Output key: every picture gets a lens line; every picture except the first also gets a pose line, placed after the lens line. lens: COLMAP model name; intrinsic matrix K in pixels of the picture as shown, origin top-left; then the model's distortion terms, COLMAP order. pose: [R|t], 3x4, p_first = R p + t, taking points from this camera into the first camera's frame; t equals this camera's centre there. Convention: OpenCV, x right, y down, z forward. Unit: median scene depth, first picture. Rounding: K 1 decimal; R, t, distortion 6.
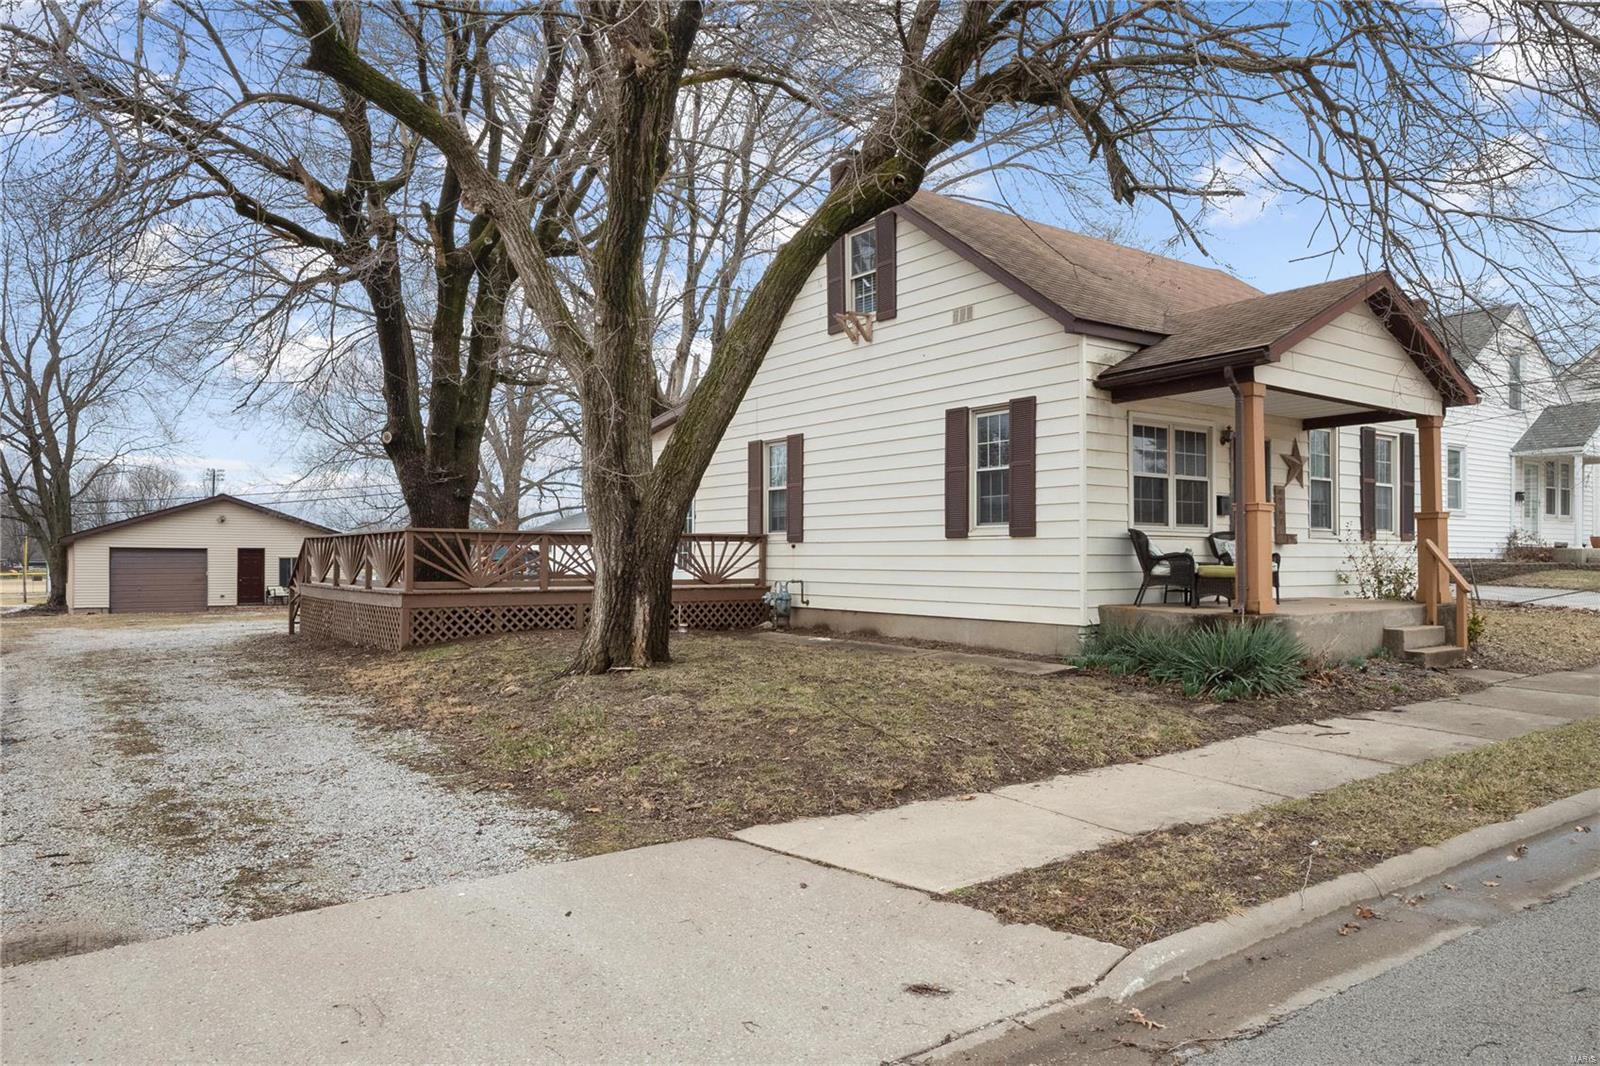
lens RADIAL K [[1071.4, 0, 800.0], [0, 1071.4, 533.0], [0, 0, 1]] dist [0.040624, 0.000930]
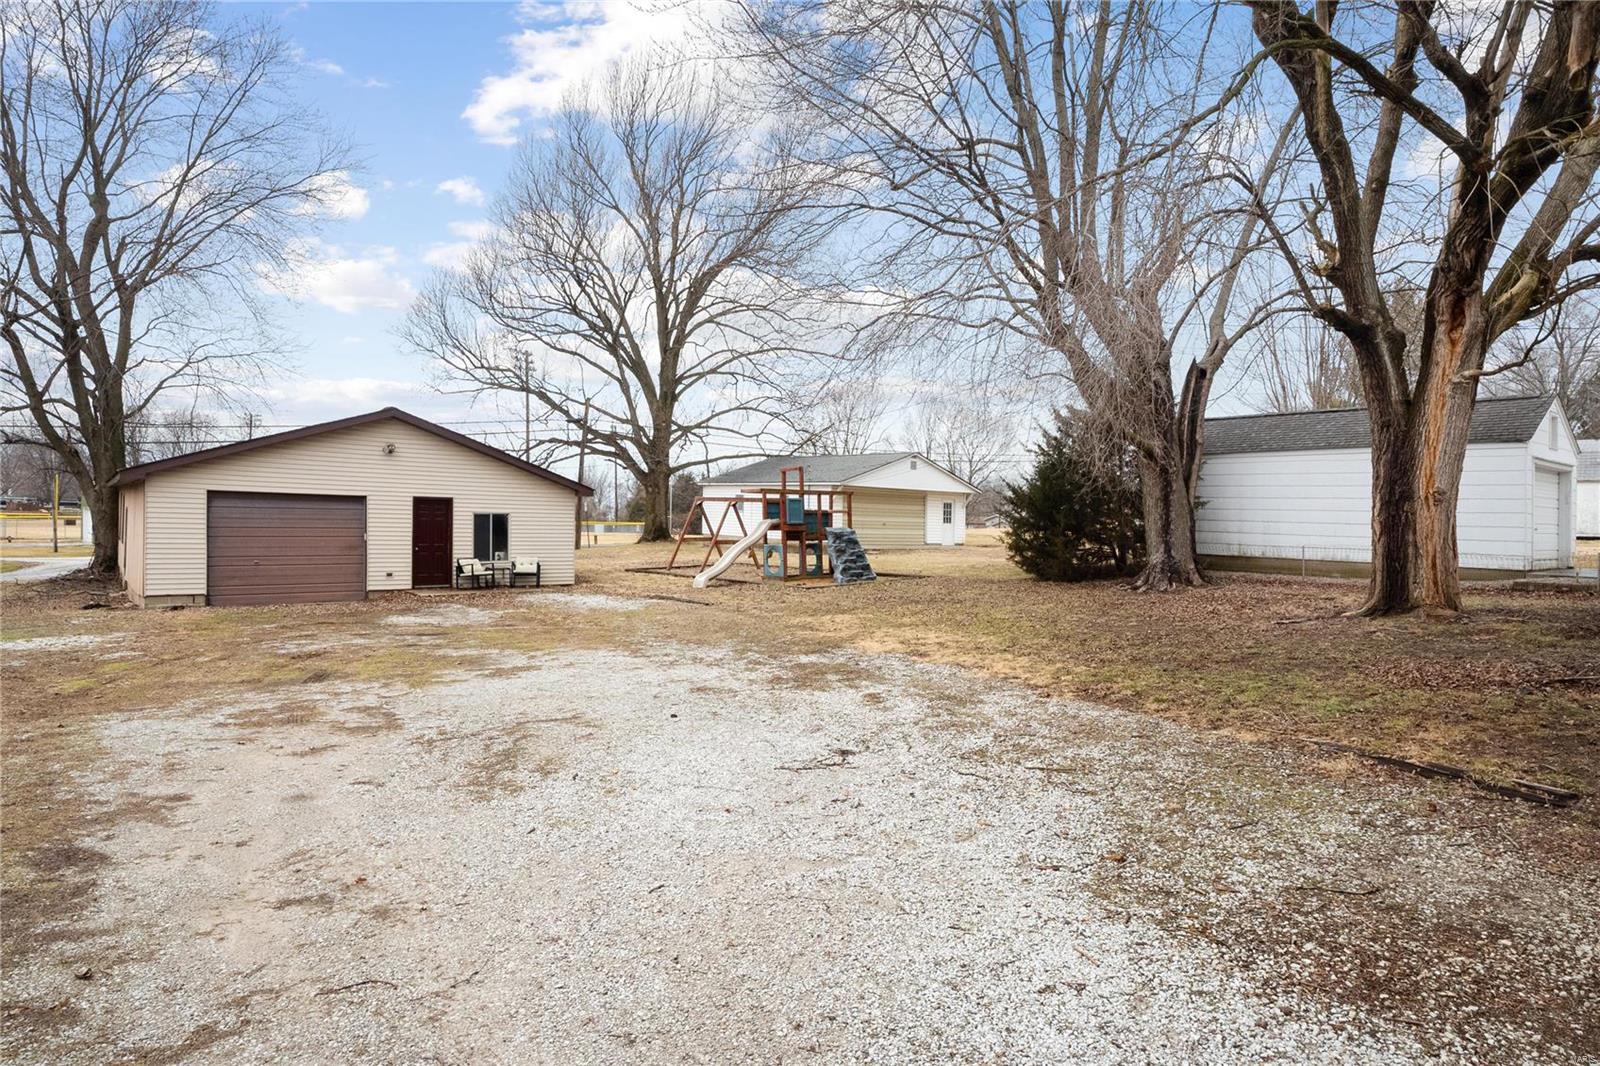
lens RADIAL K [[872.3, 0, 801.2], [0, 872.3, 519.1], [0, 0, 1]] dist [0.000750, 0.001232]
pose [[0.995672, 0.022796, 0.090103, -0.291808], [-0.025550, 0.999237, 0.029532, 0.005343], [-0.089361, -0.031706, 0.995495, 0.411911]]
